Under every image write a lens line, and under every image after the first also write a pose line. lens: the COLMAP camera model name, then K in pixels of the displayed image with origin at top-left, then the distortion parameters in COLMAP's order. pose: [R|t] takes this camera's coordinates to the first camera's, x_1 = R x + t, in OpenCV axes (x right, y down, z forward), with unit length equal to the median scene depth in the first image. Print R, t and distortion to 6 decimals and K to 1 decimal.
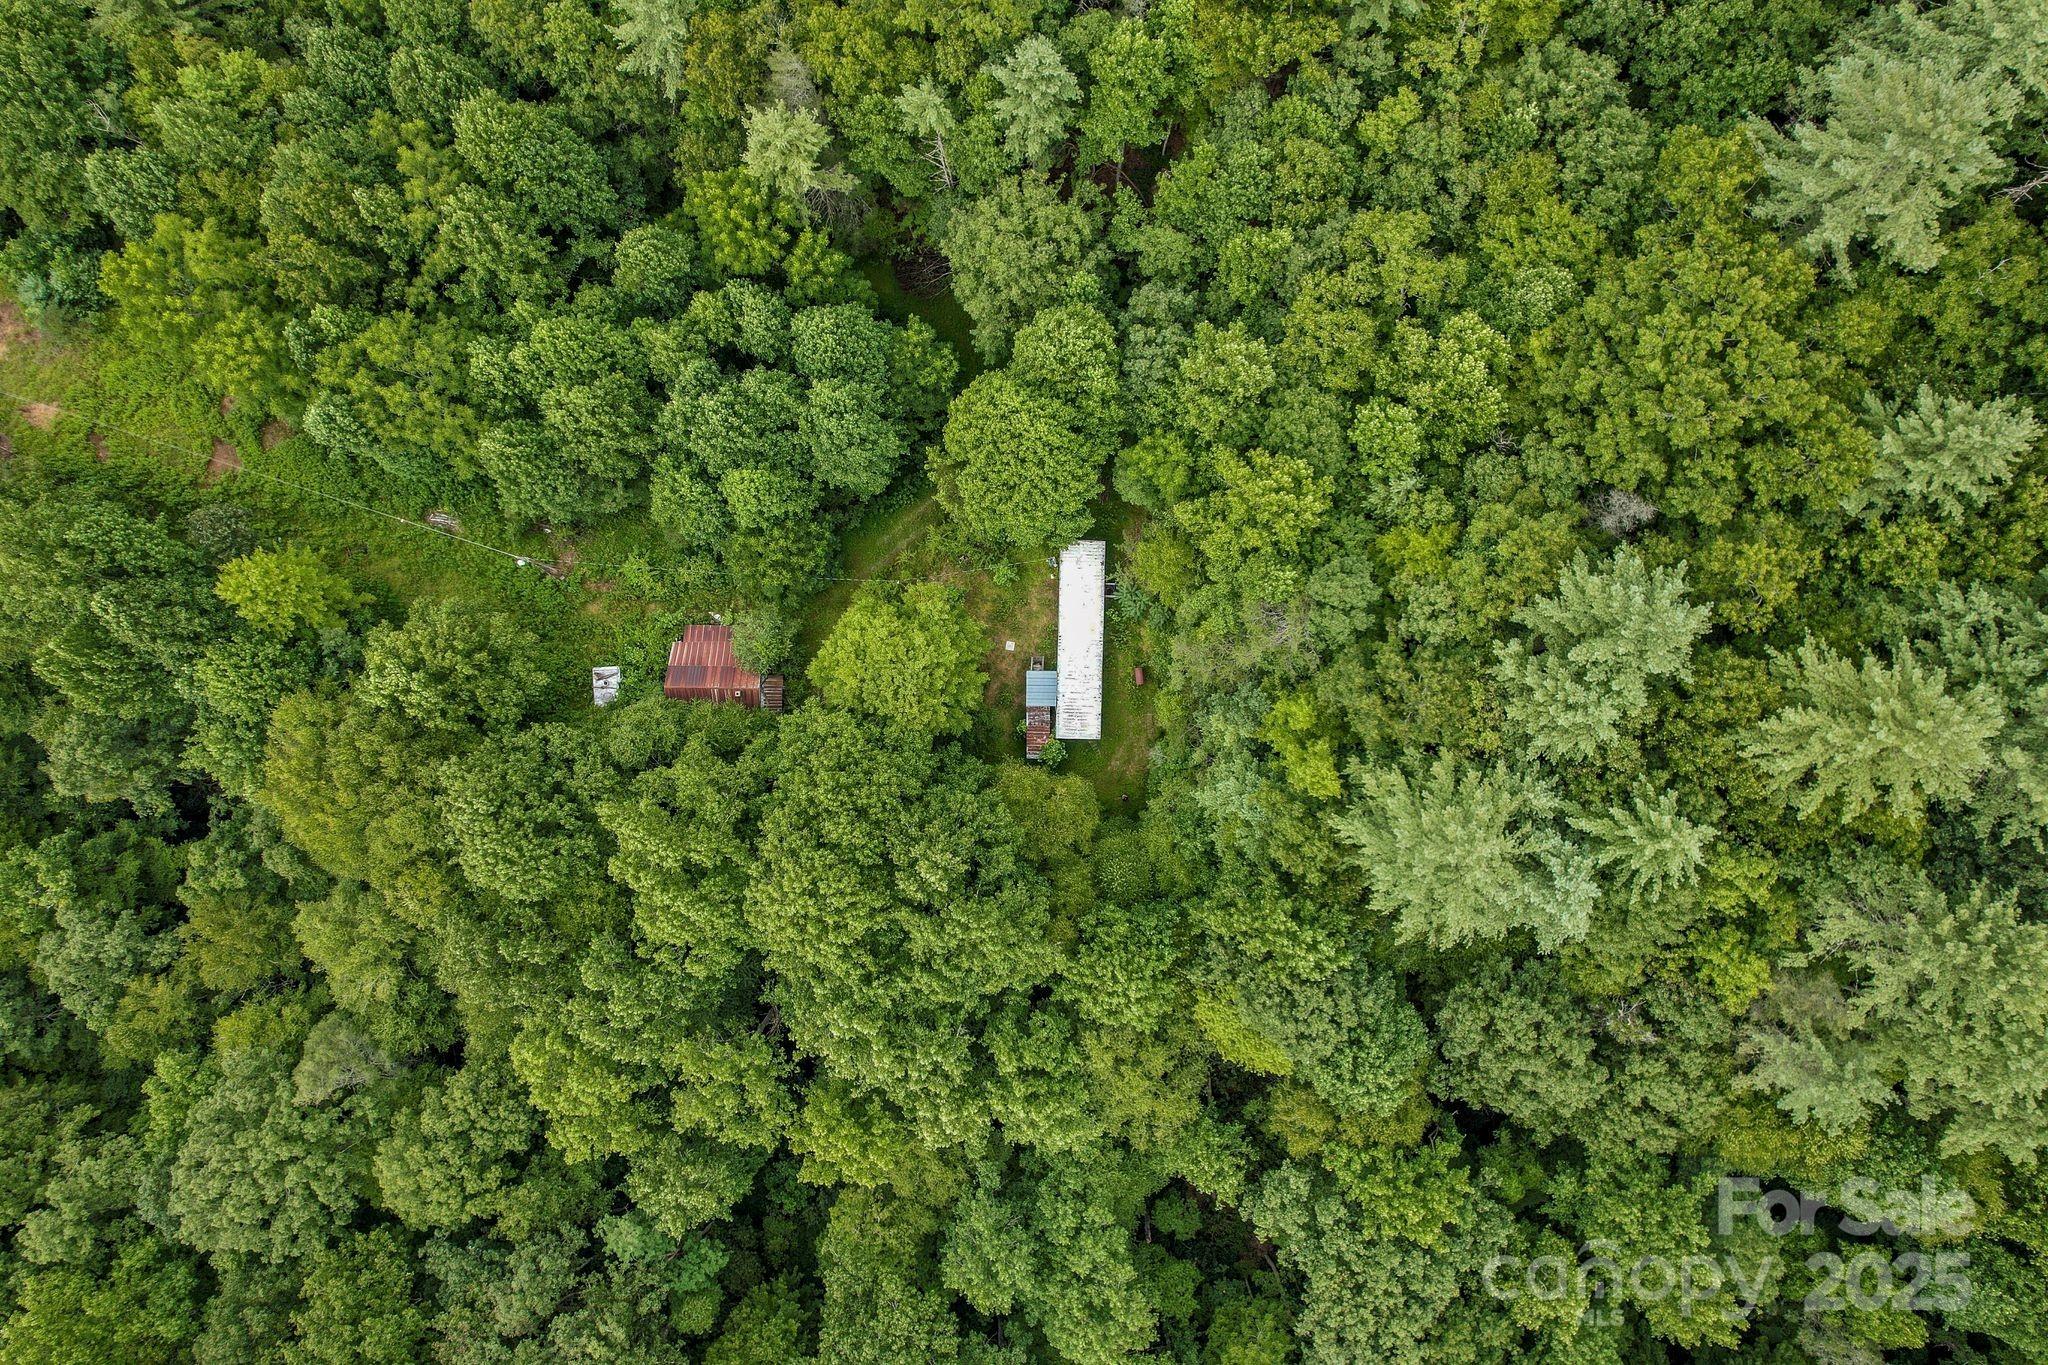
lens RADIAL K [[1293.4, 0, 1024.5], [0, 1293.4, 681.1], [0, 0, 1]] dist [-0.000087, 0.001379]
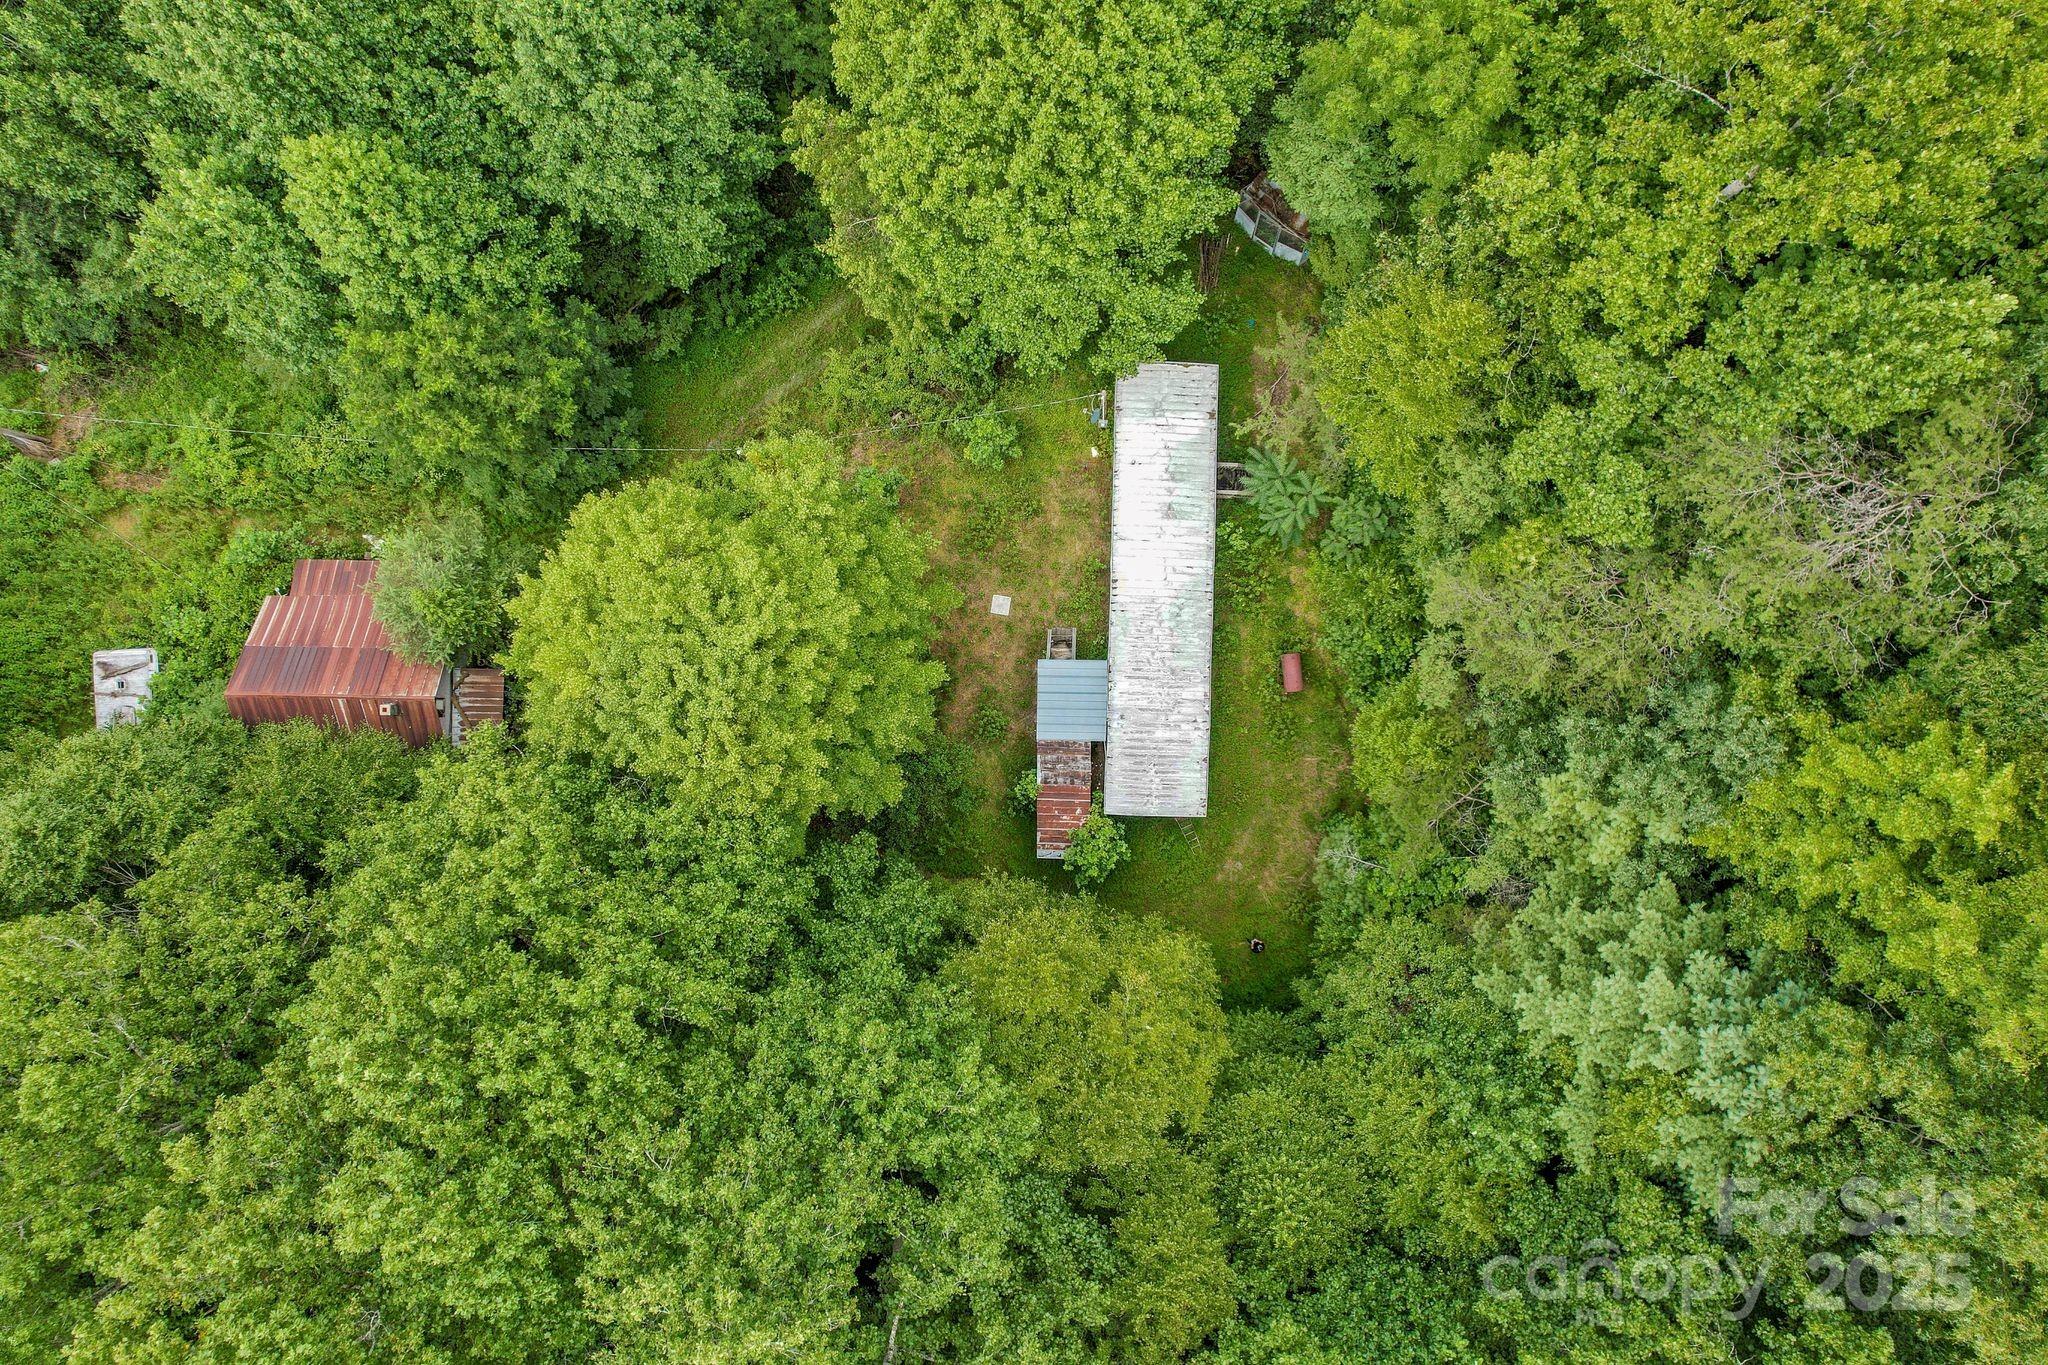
lens RADIAL K [[1293.4, 0, 1023.2], [0, 1293.4, 684.6], [0, 0, 1]] dist [-0.000087, 0.001379]
pose [[0.999992, 0.003571, 0.001745, -0.004233], [-0.003569, 0.999992, -0.001560, 0.001181], [-0.001751, 0.001553, 0.999997, 0.577418]]
